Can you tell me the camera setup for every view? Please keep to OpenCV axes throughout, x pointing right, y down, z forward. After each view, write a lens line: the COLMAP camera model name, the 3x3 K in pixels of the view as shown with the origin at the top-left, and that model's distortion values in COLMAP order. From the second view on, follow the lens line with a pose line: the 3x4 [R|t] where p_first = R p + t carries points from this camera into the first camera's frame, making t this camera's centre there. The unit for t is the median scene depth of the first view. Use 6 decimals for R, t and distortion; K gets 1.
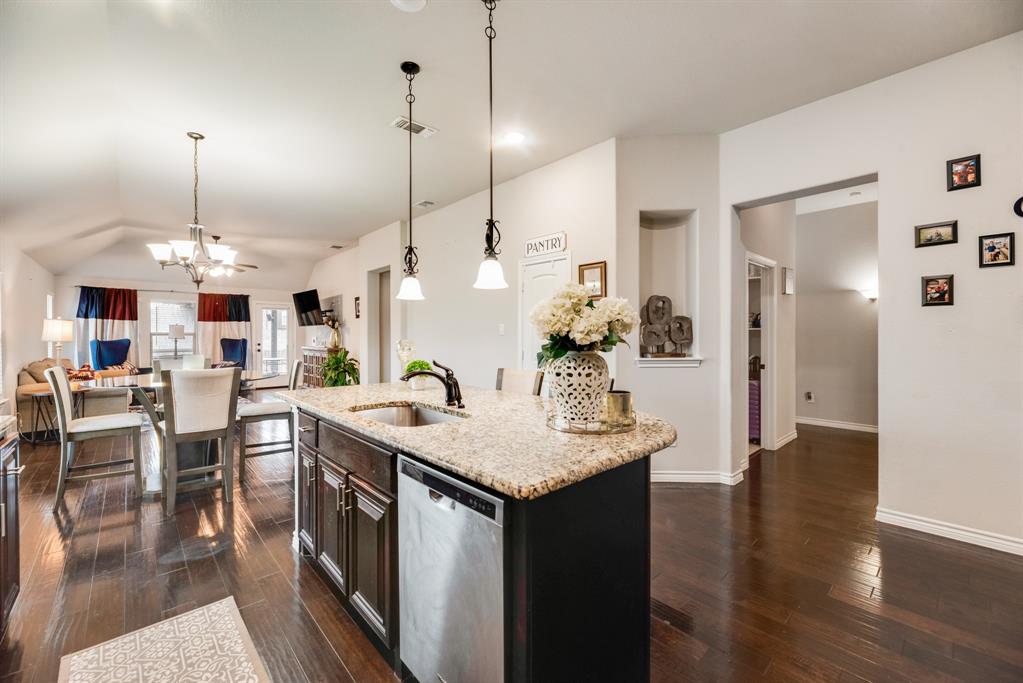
lens RADIAL K [[410.1, 0, 512.2], [0, 410.1, 335.4], [0, 0, 1]] dist [0.001389, 0.000106]
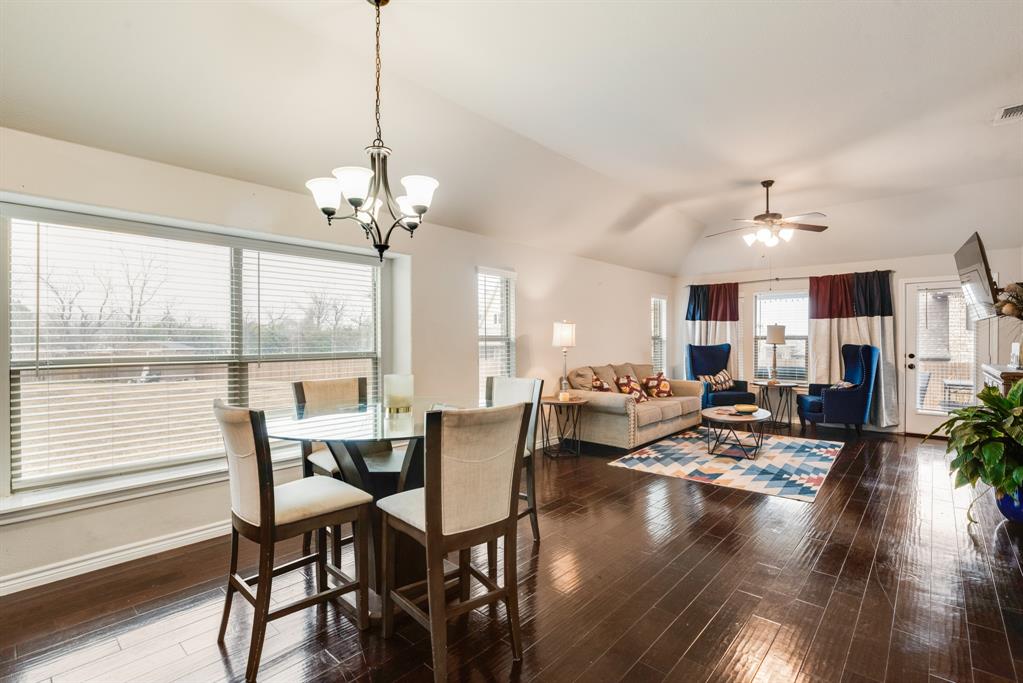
lens RADIAL K [[467.8, 0, 511.5], [0, 467.8, 341.5], [0, 0, 1]] dist [-0.006989, -0.000110]
pose [[0.091160, 0.006114, -0.995817, -0.044123], [0.000702, 0.999981, 0.006203, -0.002175], [0.995836, -0.001265, 0.091154, 0.476747]]
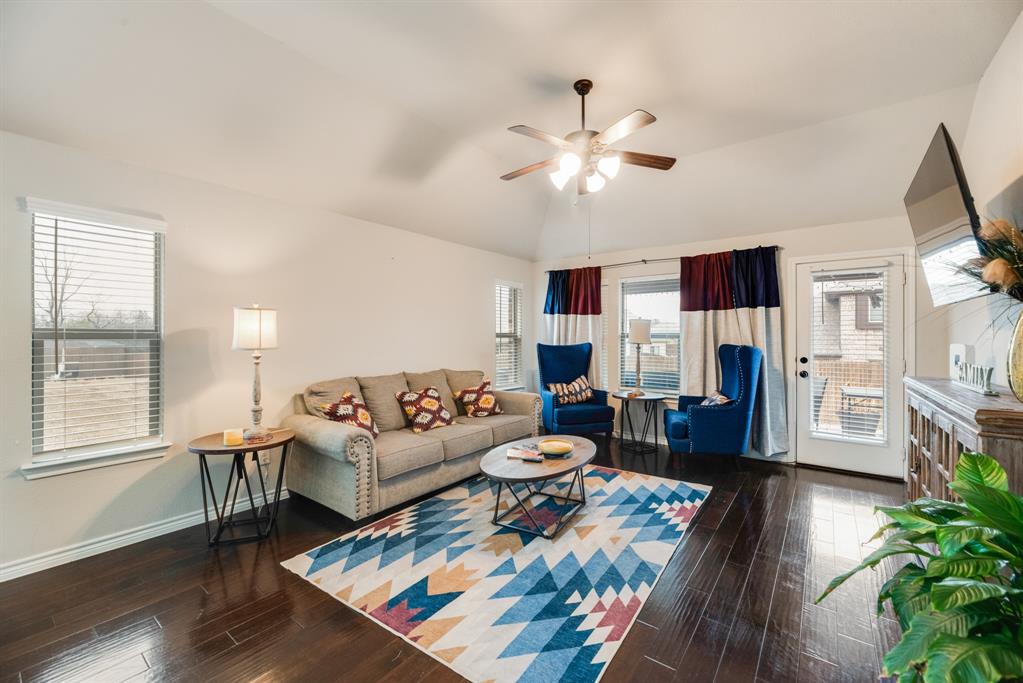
lens RADIAL K [[413.5, 0, 512.9], [0, 413.5, 336.1], [0, 0, 1]] dist [-0.001028, -0.000042]
pose [[0.178559, -0.001199, -0.983929, -0.303797], [-0.002174, 0.999996, -0.001613, -0.001338], [0.983927, 0.002427, 0.178556, 0.752544]]
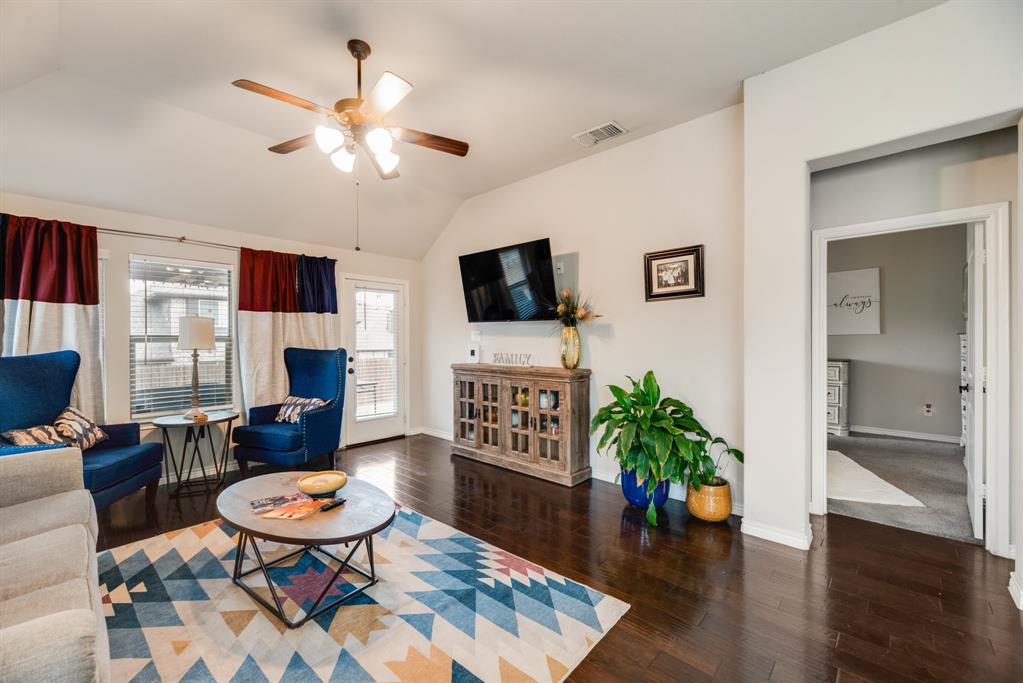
lens RADIAL K [[411.5, 0, 517.0], [0, 411.5, 342.9], [0, 0, 1]] dist [-0.000640, -0.000028]
pose [[0.996803, -0.001721, 0.079876, -0.539890], [0.001254, 0.999982, 0.005893, -0.001060], [-0.079885, -0.005774, 0.996787, 0.569683]]
